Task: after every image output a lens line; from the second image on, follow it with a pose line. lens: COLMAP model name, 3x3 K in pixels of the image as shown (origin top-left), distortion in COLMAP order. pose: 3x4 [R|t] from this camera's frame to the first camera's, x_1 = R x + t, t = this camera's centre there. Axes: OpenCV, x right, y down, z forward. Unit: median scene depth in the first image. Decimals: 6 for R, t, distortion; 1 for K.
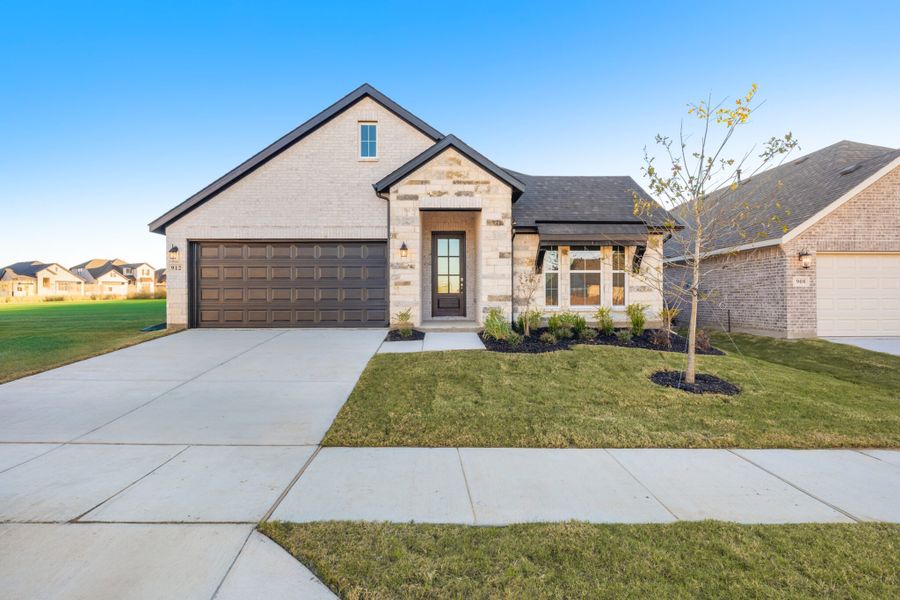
lens RADIAL K [[463.0, 0, 450.0], [0, 463.0, 300.0], [0, 0, 1]] dist [-0.004060, -0.000474]
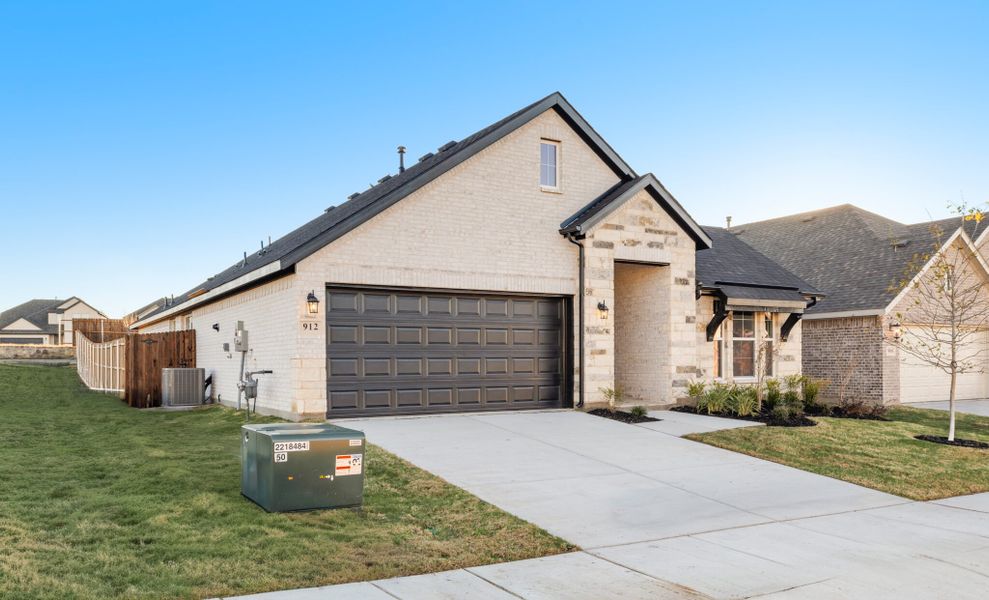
lens RADIAL K [[739.9, 0, 494.4], [0, 739.9, 380.6], [0, 0, 1]] dist [0.011326, 0.001896]
pose [[0.871987, -0.015871, 0.489272, -0.879343], [0.010492, 0.999851, 0.013734, -0.005762], [-0.489417, -0.006843, 0.872023, -0.027219]]
